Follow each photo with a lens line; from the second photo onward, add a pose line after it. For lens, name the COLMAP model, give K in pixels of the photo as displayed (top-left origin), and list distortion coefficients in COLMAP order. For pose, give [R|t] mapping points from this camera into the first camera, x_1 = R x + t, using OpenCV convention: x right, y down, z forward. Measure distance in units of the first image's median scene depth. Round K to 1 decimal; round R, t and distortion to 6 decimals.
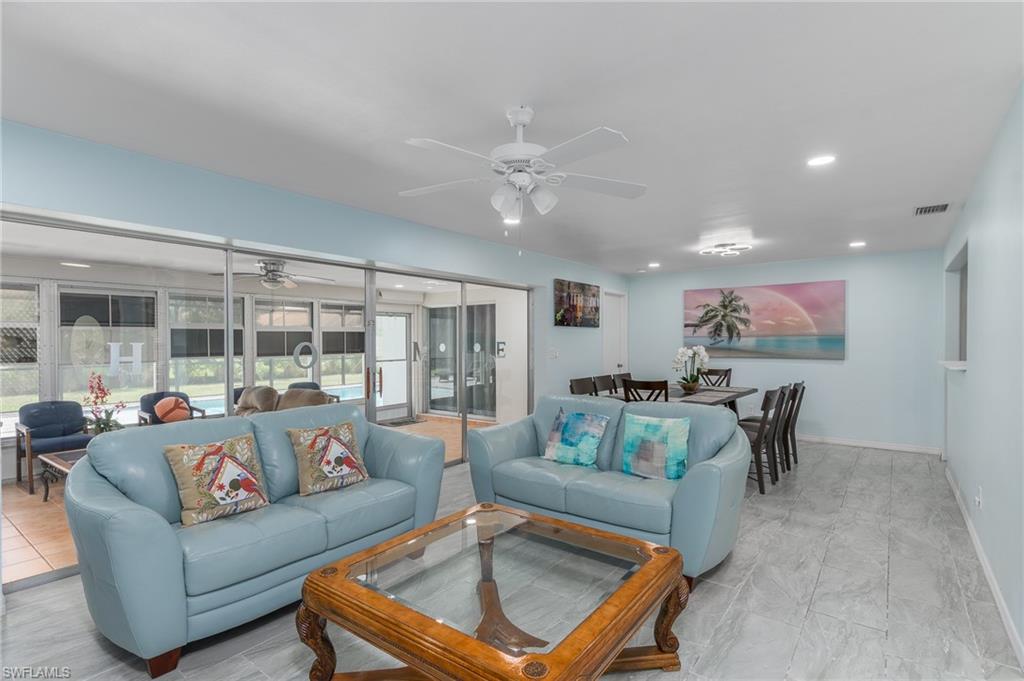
lens RADIAL K [[503.6, 0, 503.9], [0, 503.6, 341.8], [0, 0, 1]] dist [-0.001464, 0.000709]
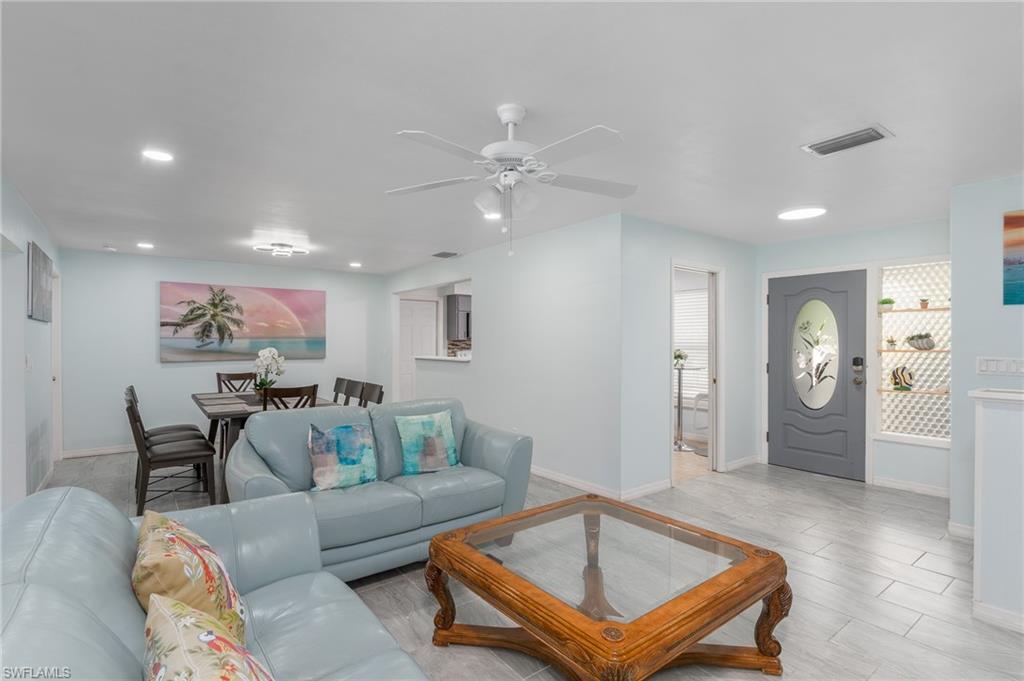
lens RADIAL K [[498.9, 0, 512.0], [0, 498.9, 340.5], [0, 0, 1]] dist [-0.001802, -0.000025]
pose [[0.253579, 0.004381, 0.967305, -0.332751], [0.002280, 0.999984, -0.005127, -0.000069], [-0.967312, 0.003506, 0.253565, 0.276792]]
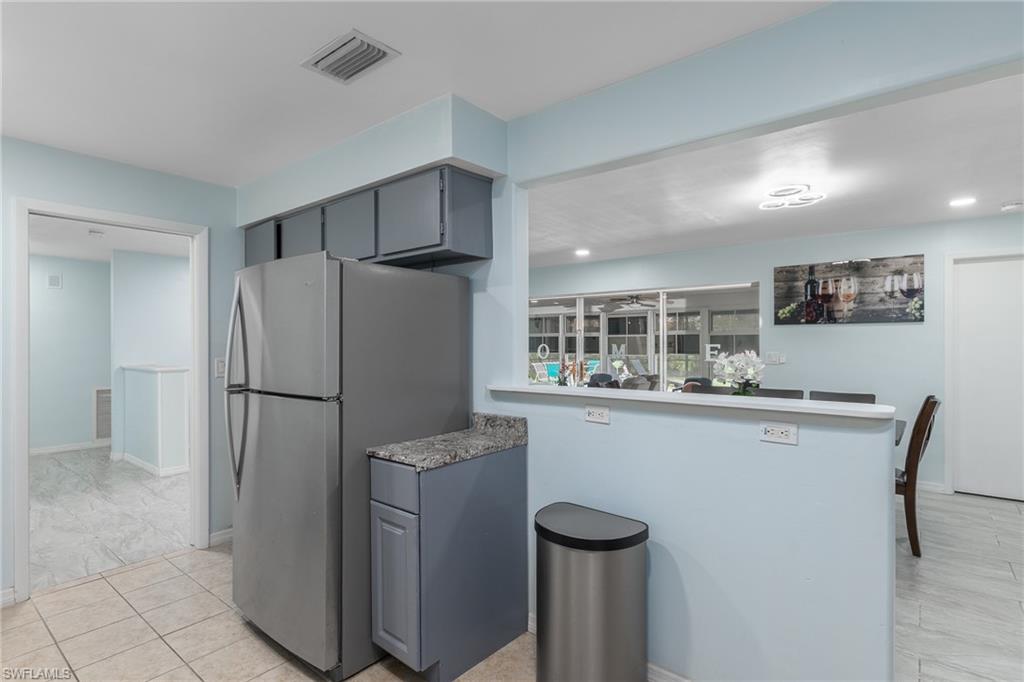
lens RADIAL K [[503.6, 0, 503.9], [0, 503.6, 342.3], [0, 0, 1]] dist [-0.001464, 0.000709]
pose [[-0.035356, 0.000561, -0.999375, 0.921679], [-0.000638, 1.000000, 0.000584, -0.003549], [0.999375, 0.000658, -0.035356, 0.575698]]
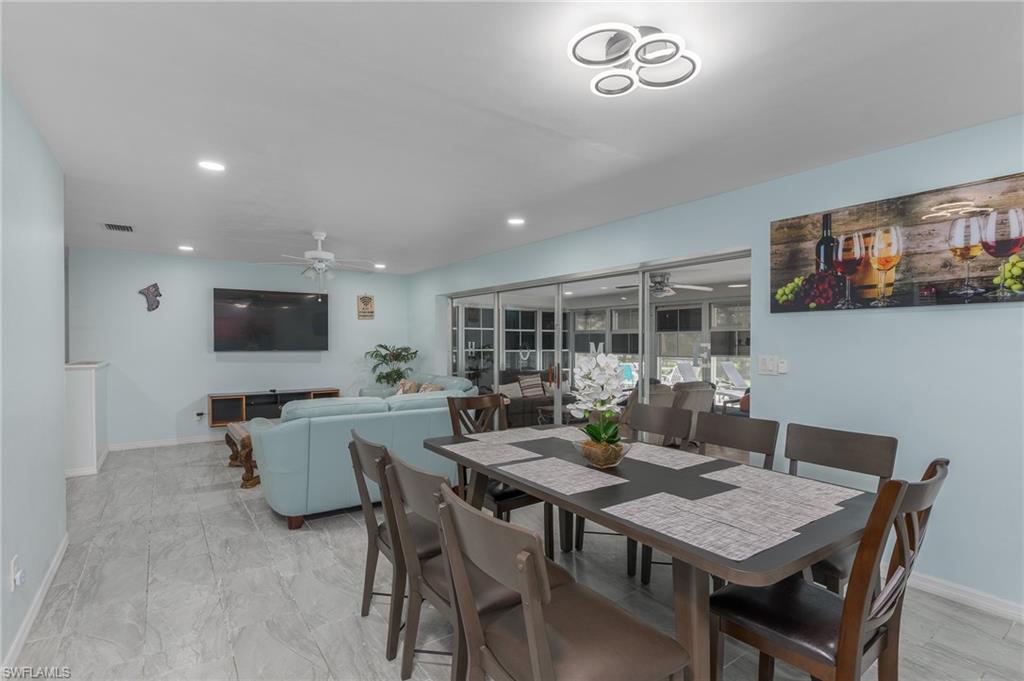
lens RADIAL K [[503.6, 0, 503.9], [0, 503.6, 341.8], [0, 0, 1]] dist [-0.001464, 0.000709]
pose [[-0.305523, 0.001278, -0.952184, 0.667053], [-0.004430, 0.999986, 0.002763, -0.002306], [0.952174, 0.005062, -0.305513, 0.879392]]
